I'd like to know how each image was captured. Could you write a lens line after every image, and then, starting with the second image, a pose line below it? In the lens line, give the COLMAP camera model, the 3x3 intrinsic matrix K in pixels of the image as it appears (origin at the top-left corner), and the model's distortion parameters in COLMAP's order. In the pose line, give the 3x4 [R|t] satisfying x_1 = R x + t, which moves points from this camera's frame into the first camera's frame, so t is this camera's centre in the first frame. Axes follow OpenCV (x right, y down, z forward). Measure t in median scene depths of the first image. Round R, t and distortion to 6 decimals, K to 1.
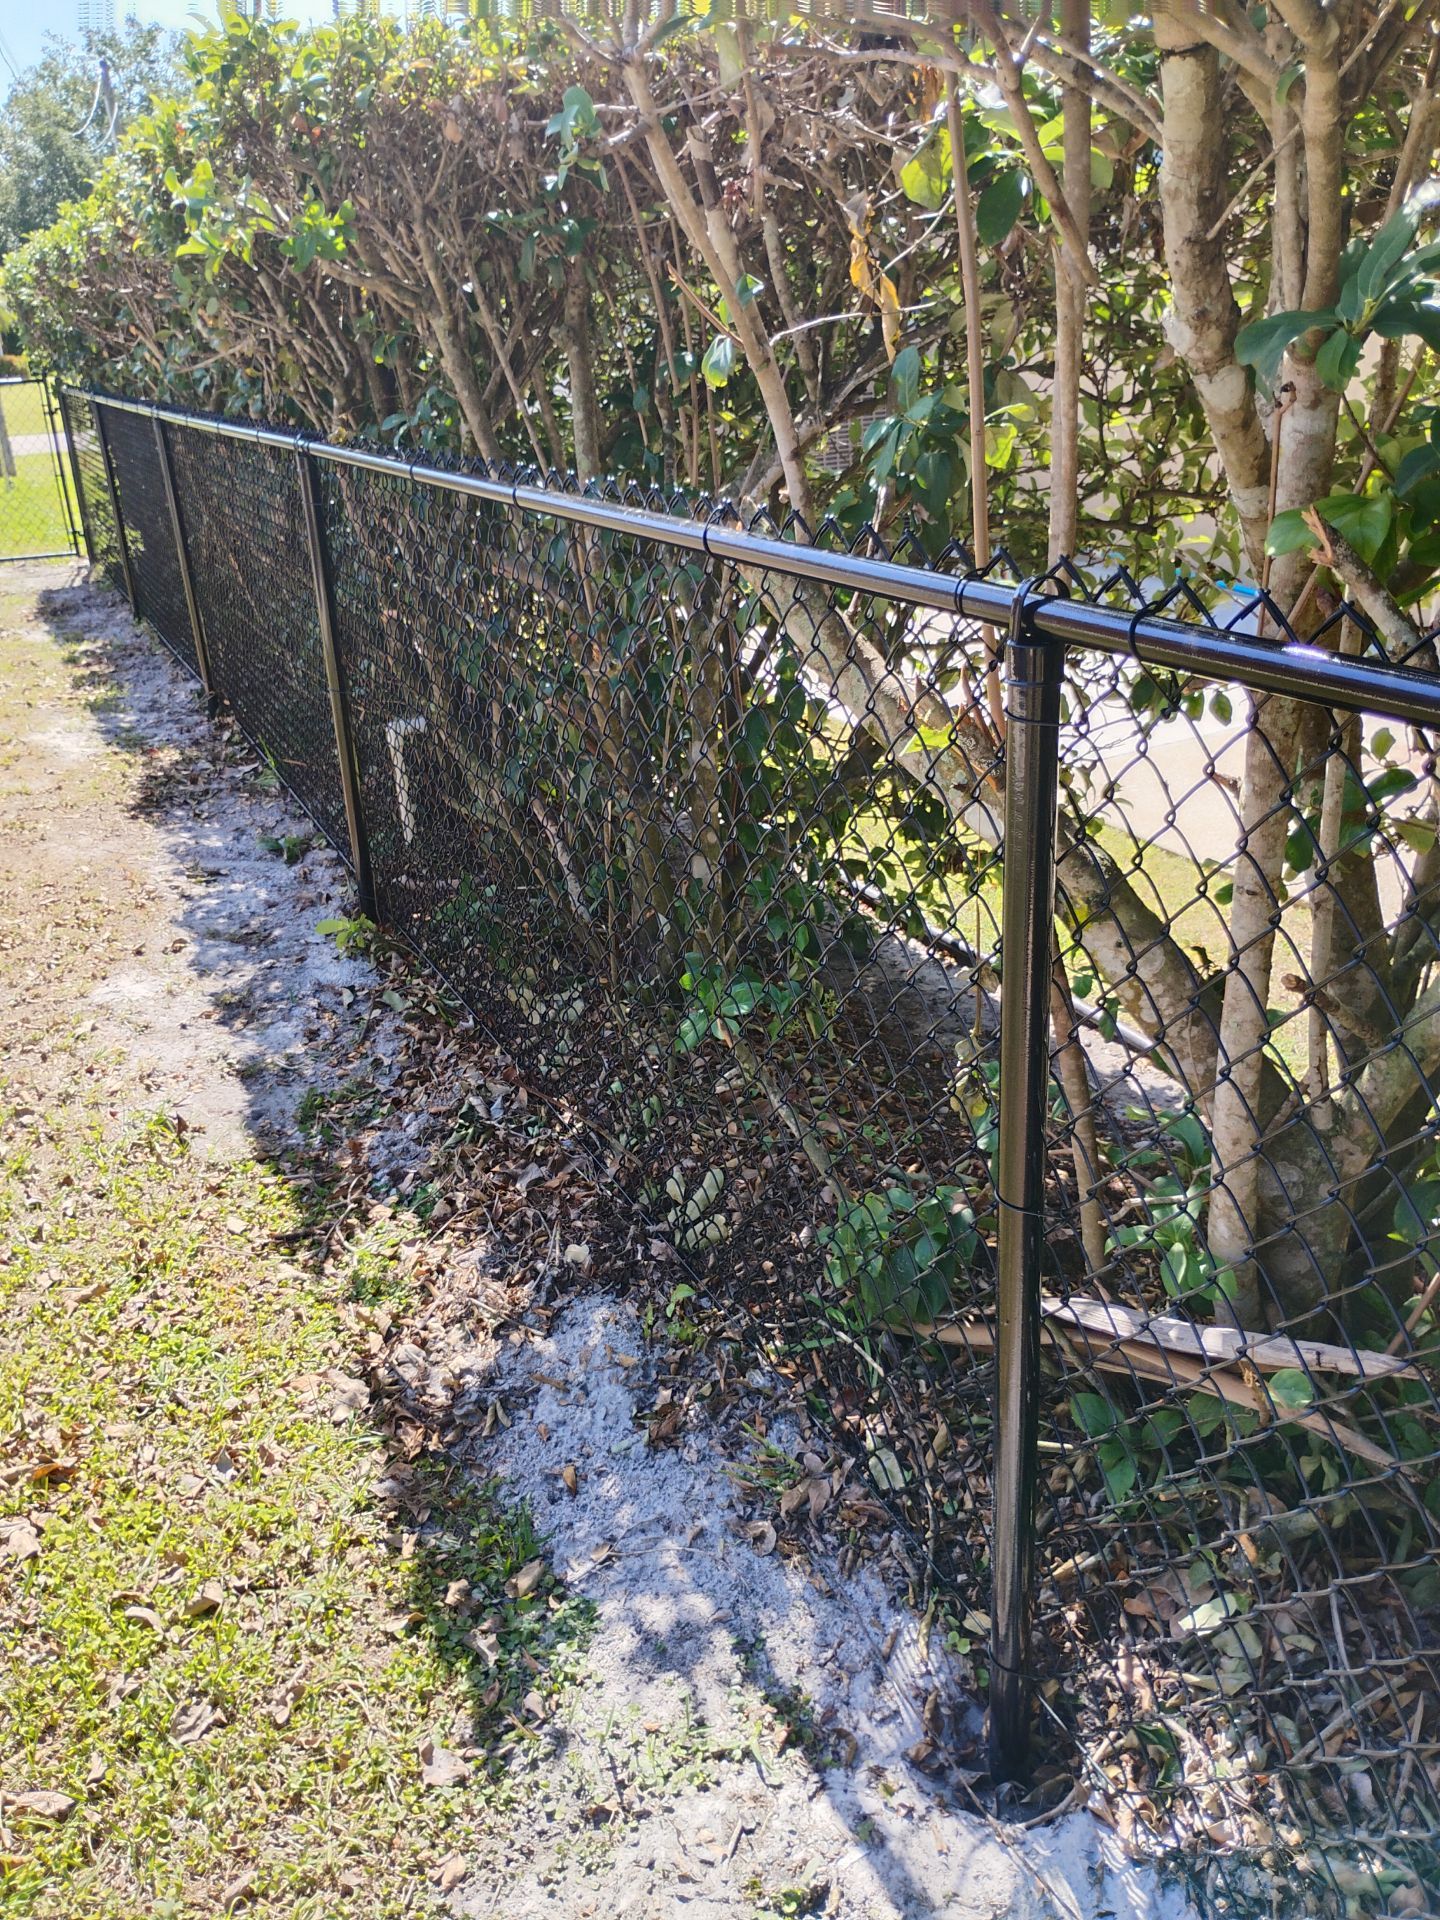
lens RADIAL K [[1613.2, 0, 720.7], [0, 1613.2, 960.5], [0, 0, 1]] dist [0.000622, 0.000633]
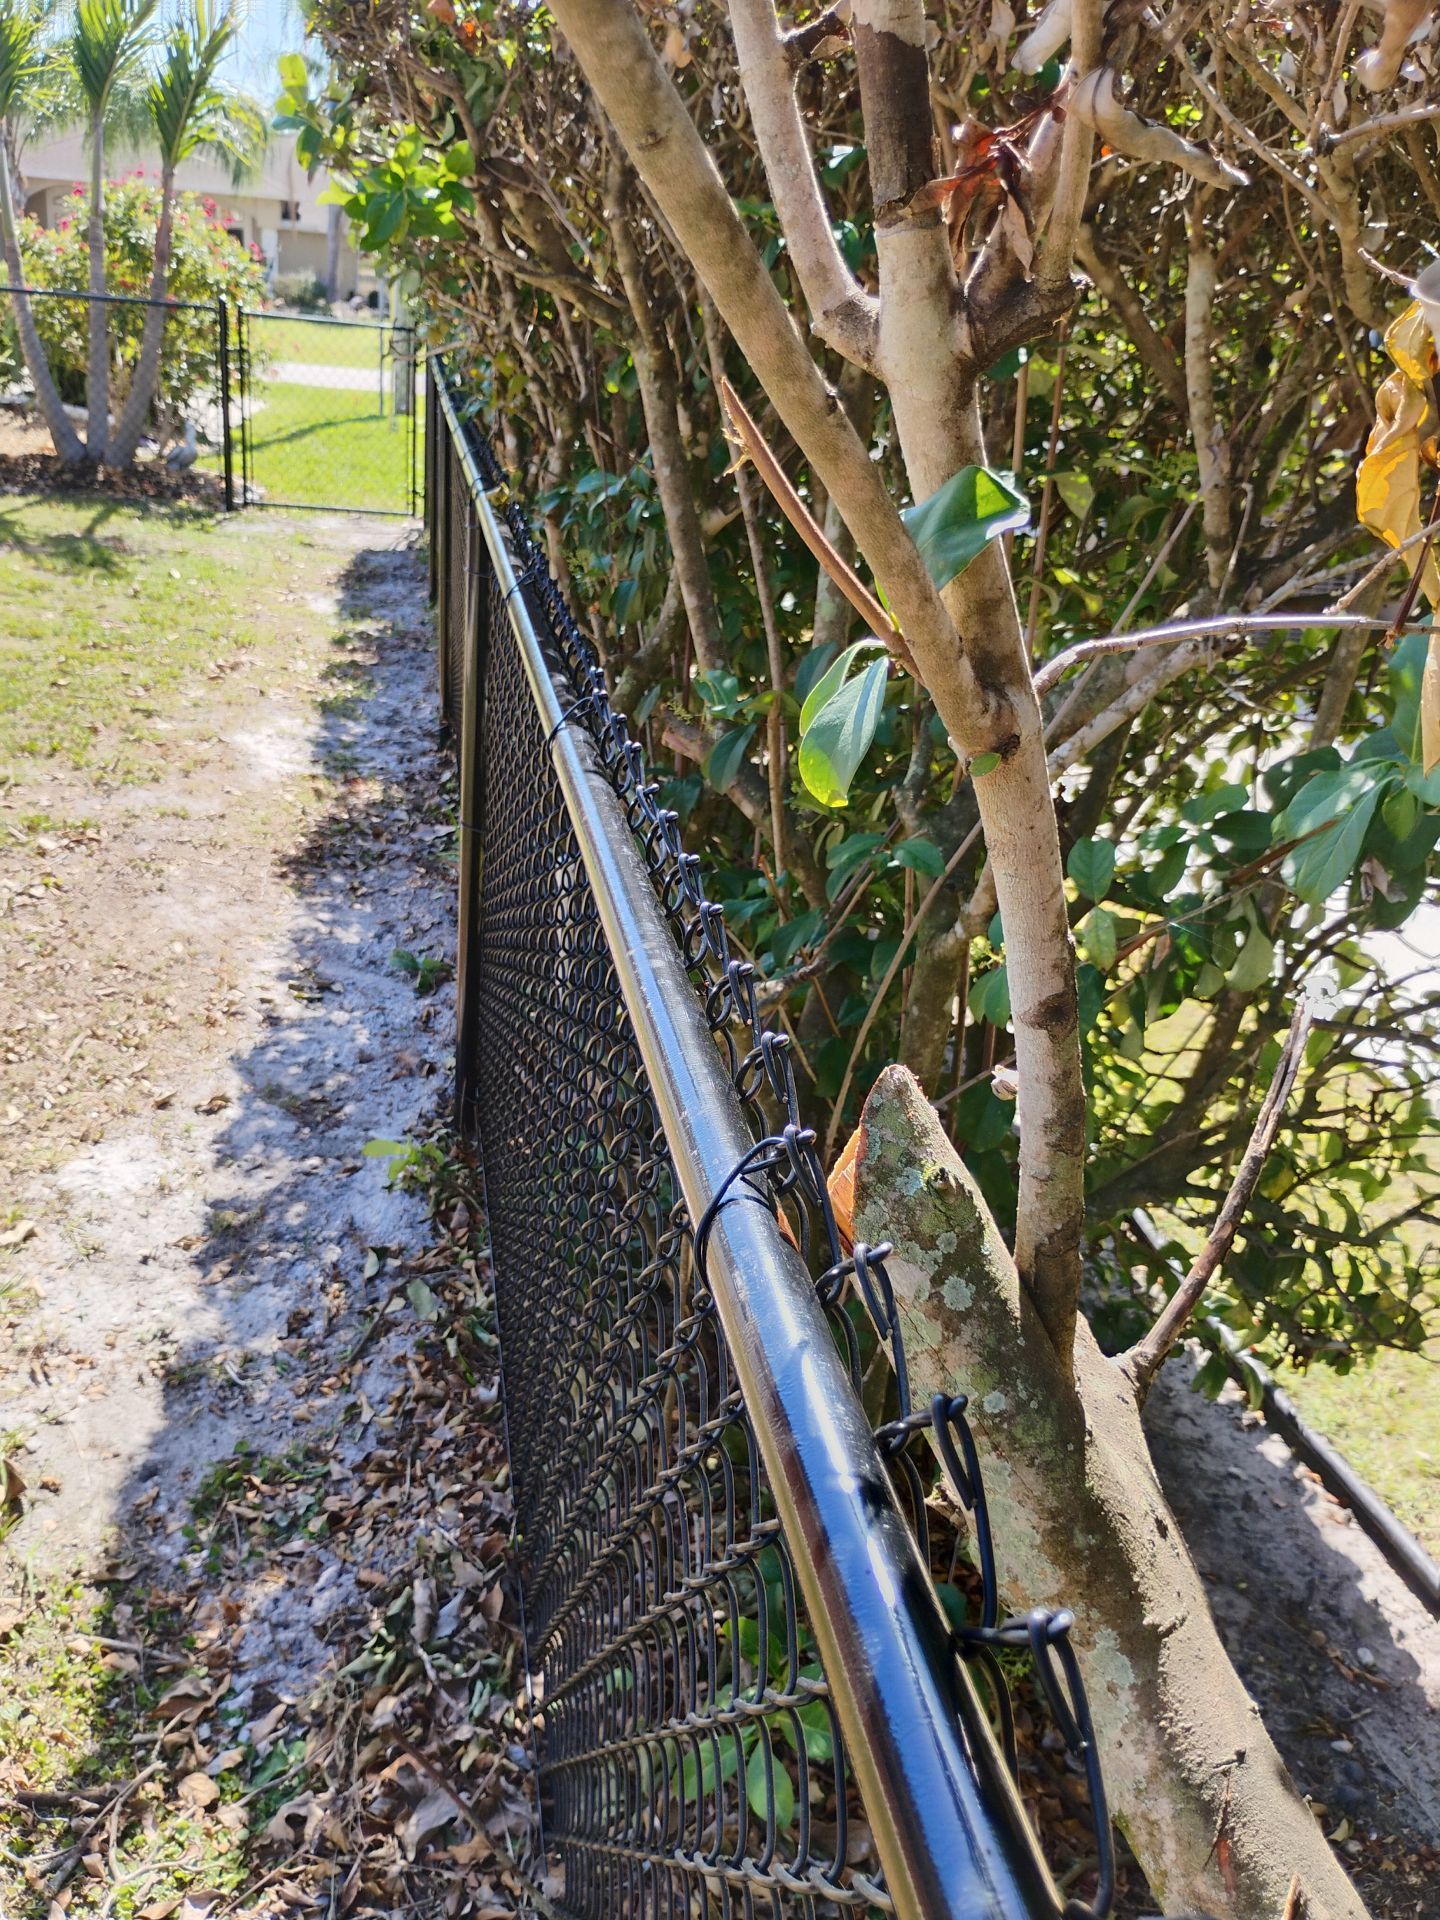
lens RADIAL K [[1613.2, 0, 720.7], [0, 1613.2, 960.5], [0, 0, 1]] dist [0.000622, 0.000633]
pose [[0.960071, 0.210536, -0.184225, 0.017086], [-0.211296, 0.977296, 0.015721, -0.138084], [0.183352, 0.023833, 0.982758, 0.297317]]
